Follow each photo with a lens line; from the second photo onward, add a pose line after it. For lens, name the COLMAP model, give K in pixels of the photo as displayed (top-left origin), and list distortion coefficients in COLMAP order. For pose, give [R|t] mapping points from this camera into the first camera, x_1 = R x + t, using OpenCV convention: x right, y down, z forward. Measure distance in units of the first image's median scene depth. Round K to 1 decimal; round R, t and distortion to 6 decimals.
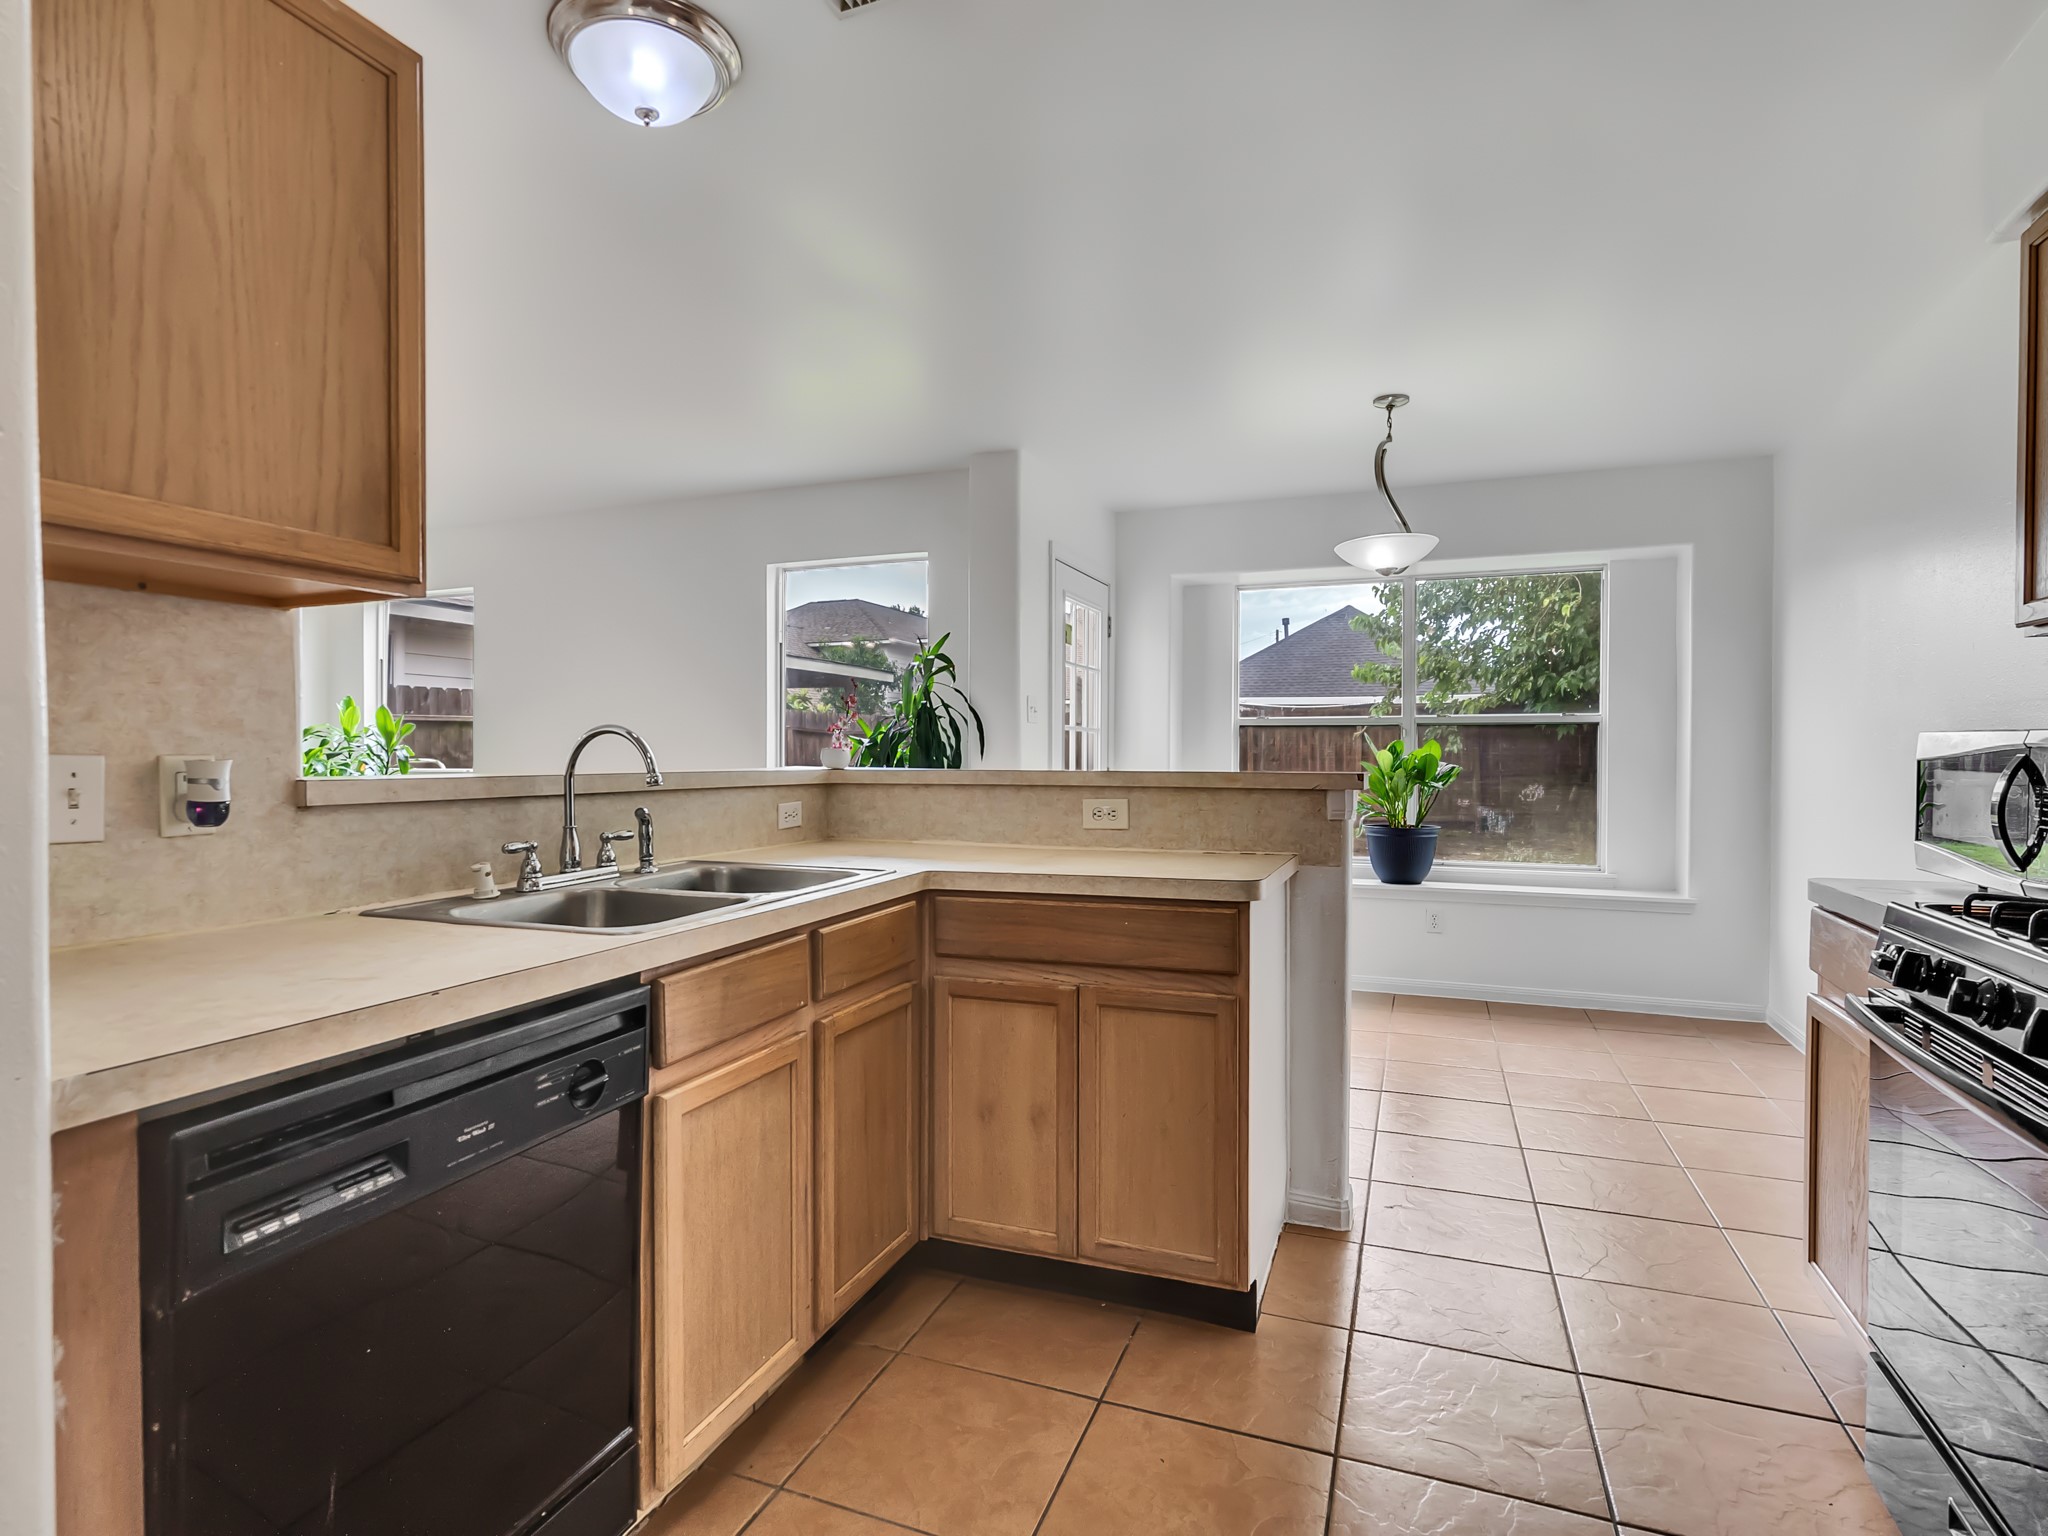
lens RADIAL K [[1049.3, 0, 1016.9], [0, 1049.3, 771.6], [0, 0, 1]] dist [-0.001218, 0.003263]
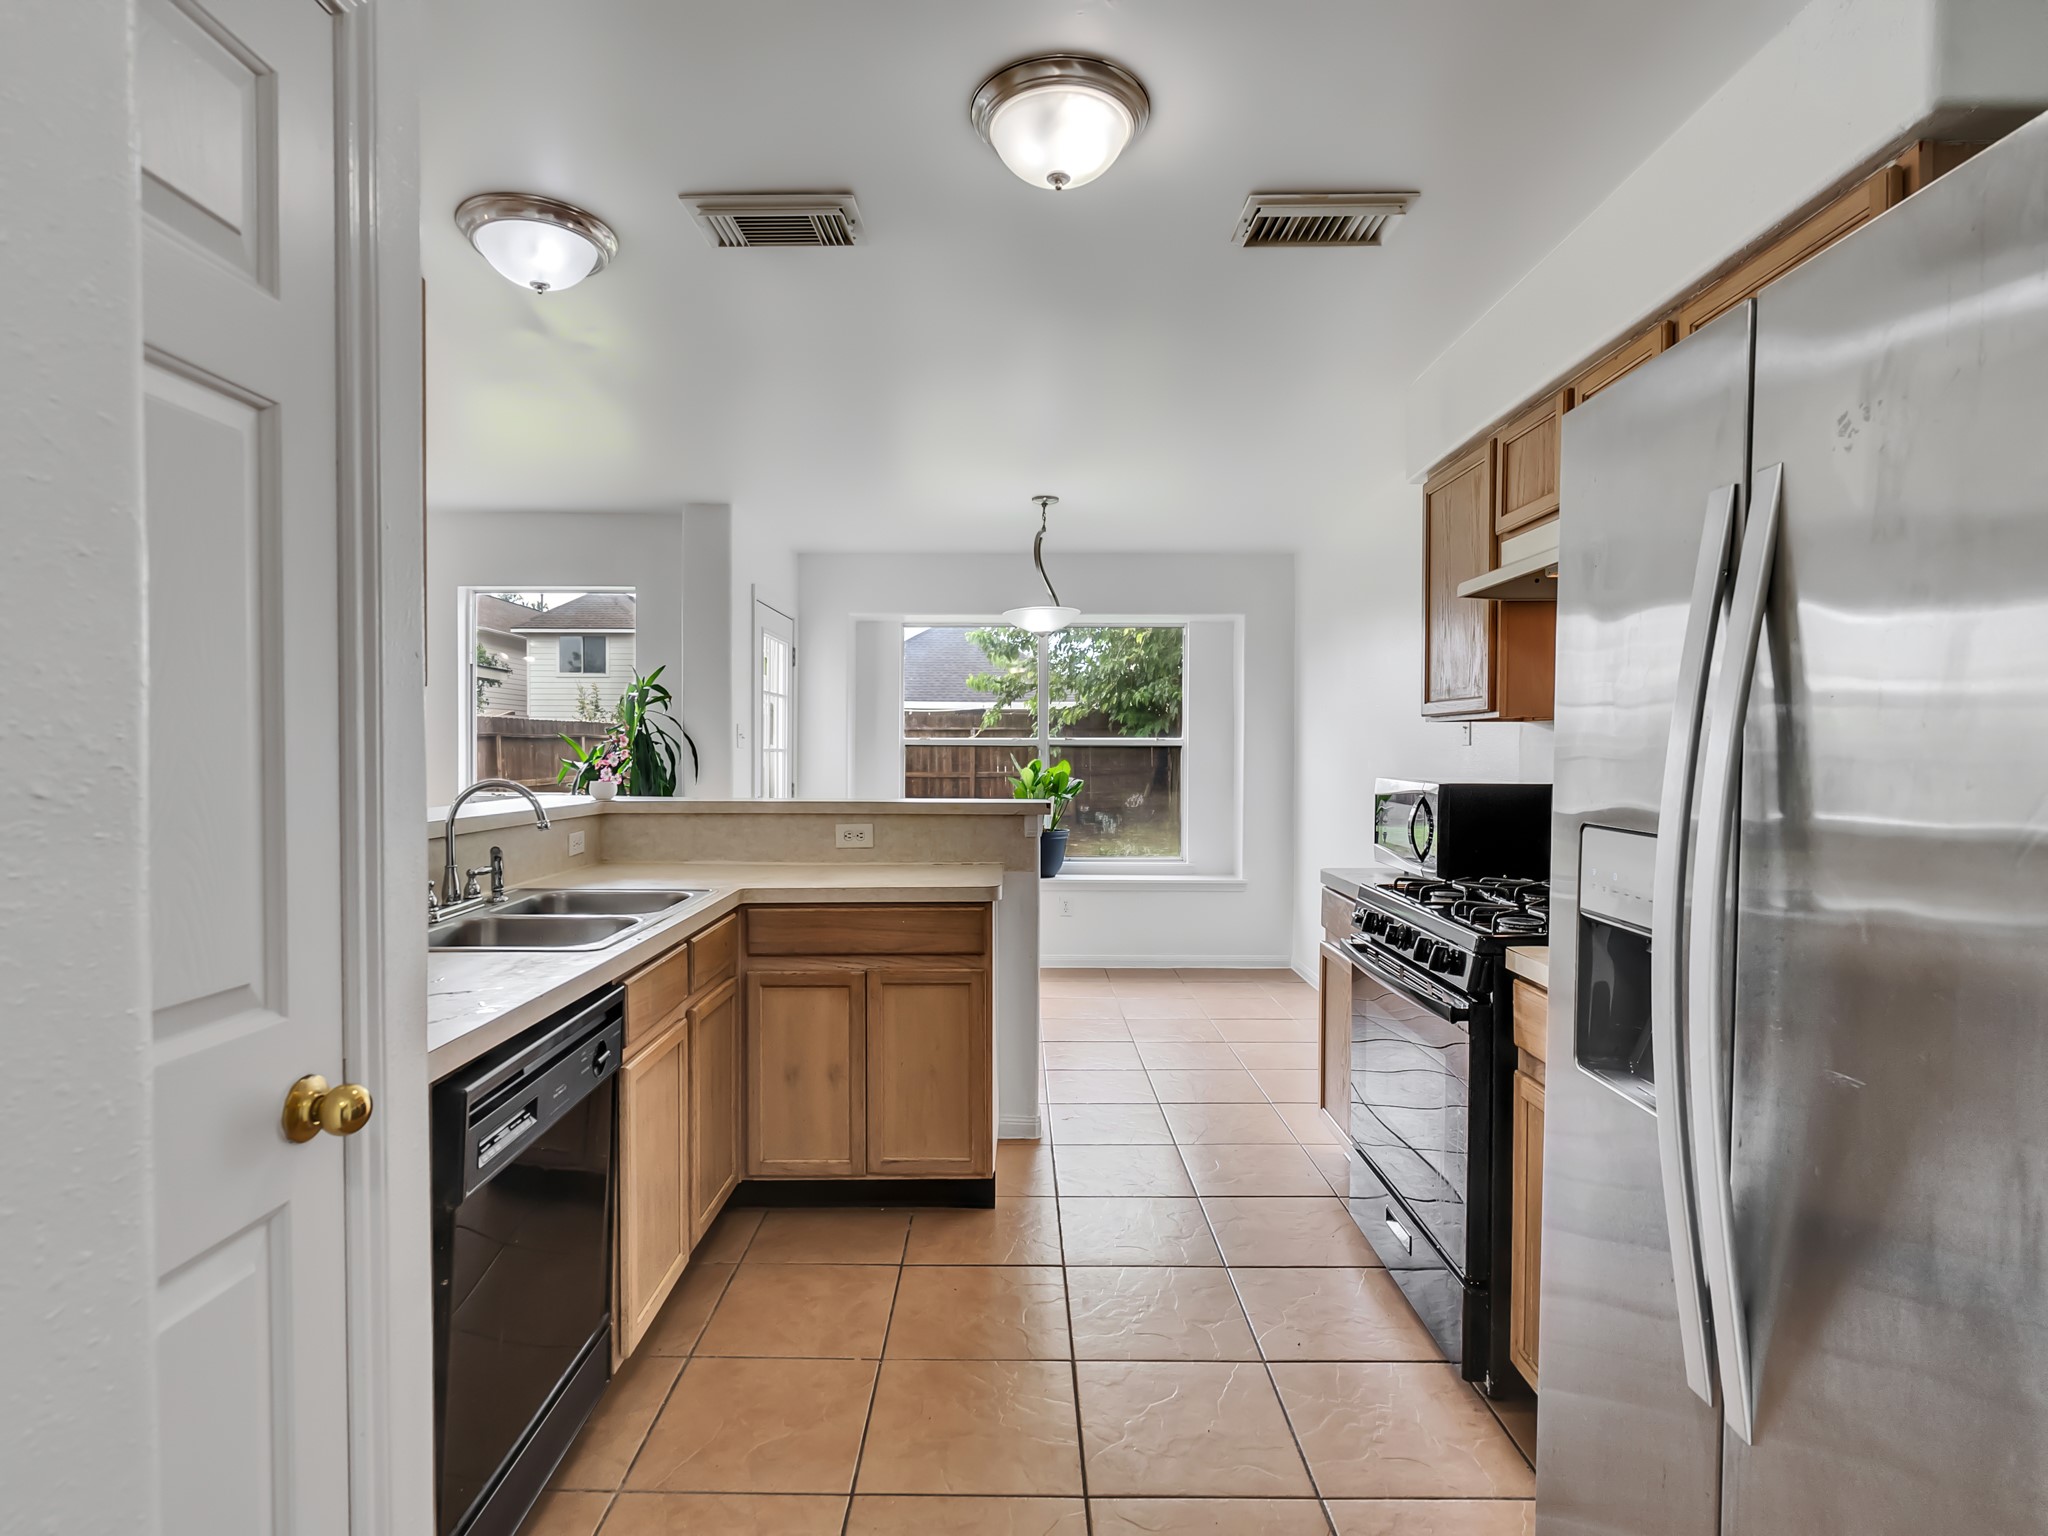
lens RADIAL K [[1049.3, 0, 1016.9], [0, 1049.3, 771.6], [0, 0, 1]] dist [-0.001218, 0.003263]
pose [[0.931513, -0.004755, 0.363677, -0.238039], [0.003138, 0.999982, 0.005037, -0.052217], [-0.363694, -0.003551, 0.931512, -0.295836]]
